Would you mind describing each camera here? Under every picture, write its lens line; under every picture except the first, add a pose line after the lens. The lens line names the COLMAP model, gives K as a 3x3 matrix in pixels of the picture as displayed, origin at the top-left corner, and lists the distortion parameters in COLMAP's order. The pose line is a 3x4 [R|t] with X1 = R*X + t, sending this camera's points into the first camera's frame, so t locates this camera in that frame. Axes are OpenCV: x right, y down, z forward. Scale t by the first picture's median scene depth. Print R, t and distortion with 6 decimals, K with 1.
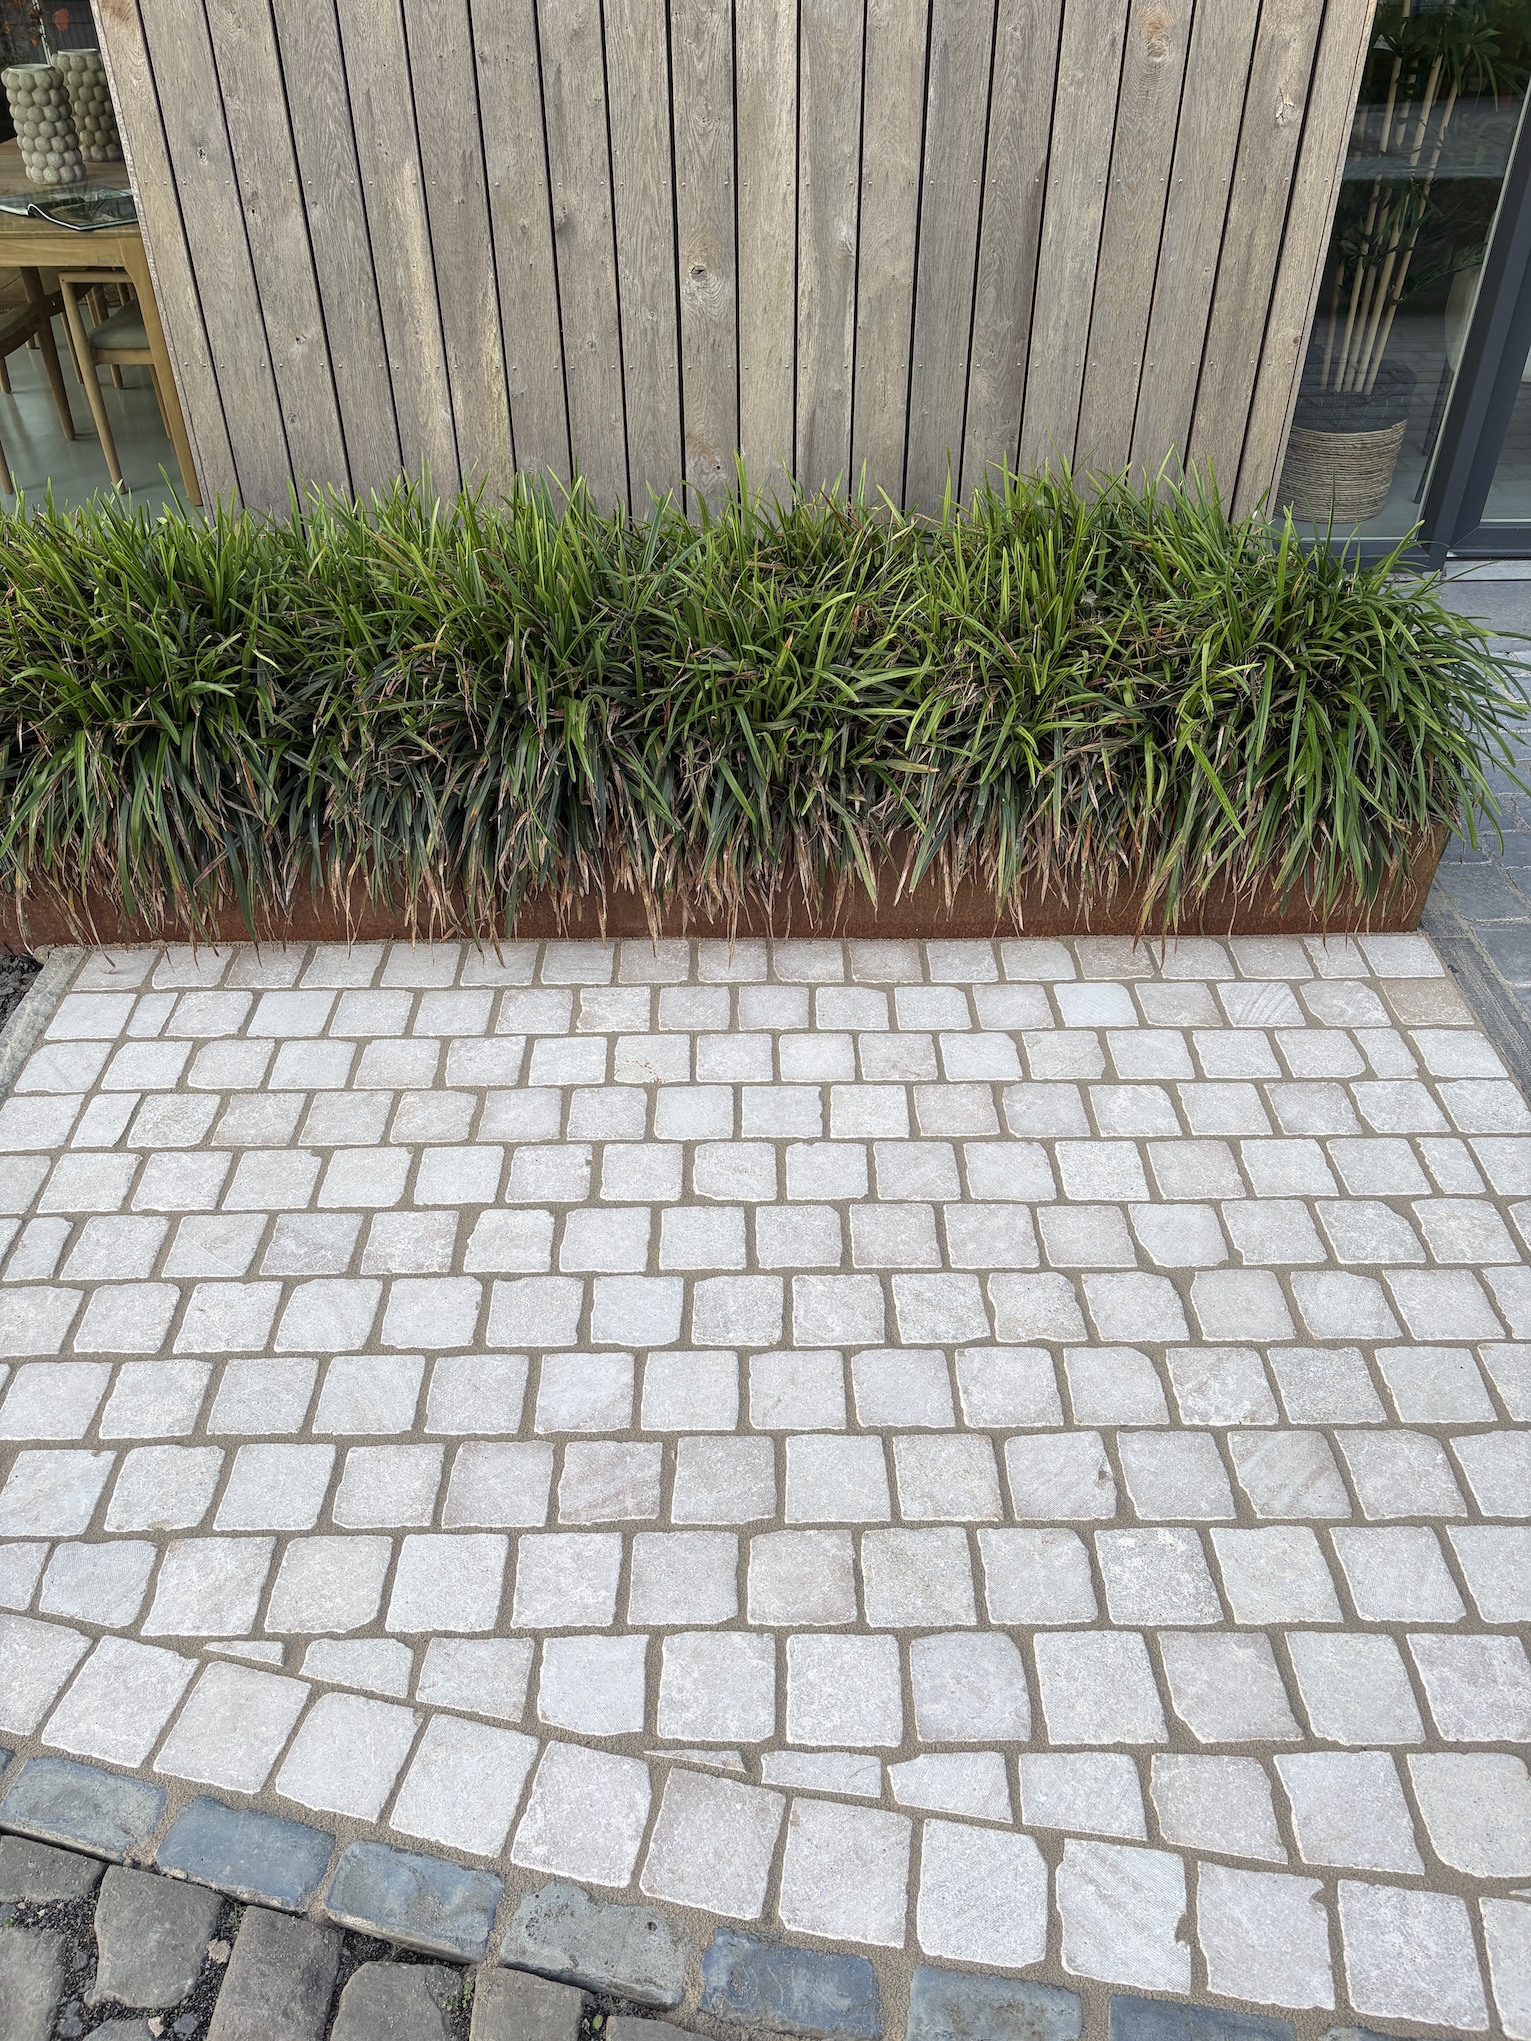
lens RADIAL K [[1523.1, 0, 774.7], [0, 1523.1, 1018.6], [0, 0, 1]] dist [0.060917, -0.057191]
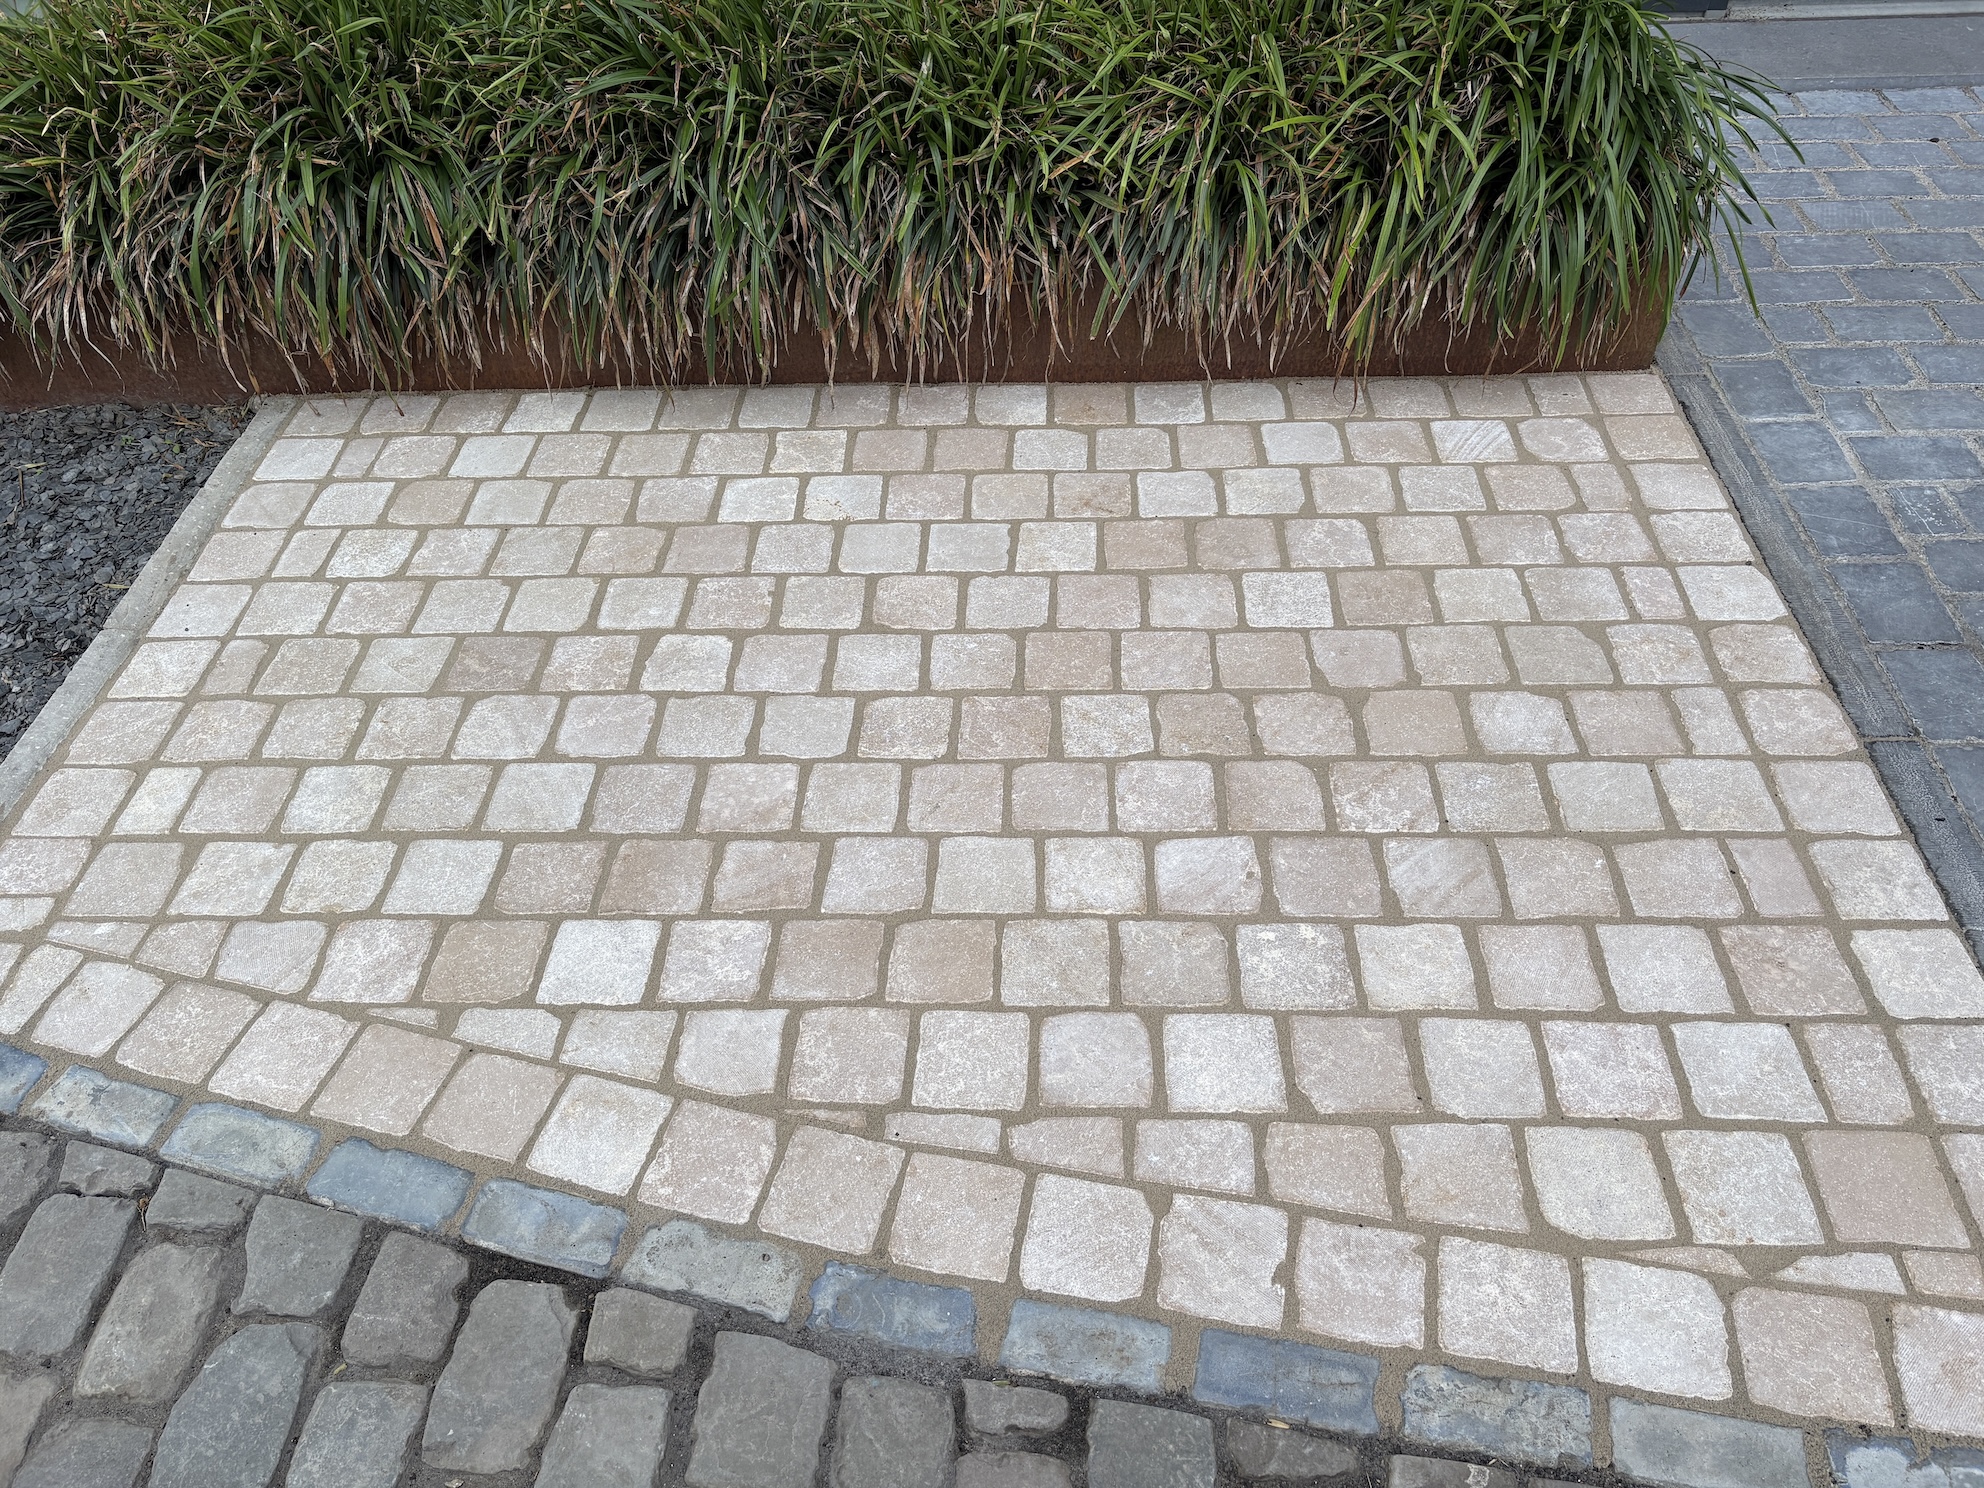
lens RADIAL K [[1480.5, 0, 999.4], [0, 1480.5, 743.1], [0, 0, 1]] dist [0.060917, -0.057191]
pose [[0.997992, 0.005646, -0.063087, 0.104731], [0.001501, 0.993631, 0.112677, 0.097118], [0.063322, -0.112545, 0.991627, 0.037288]]
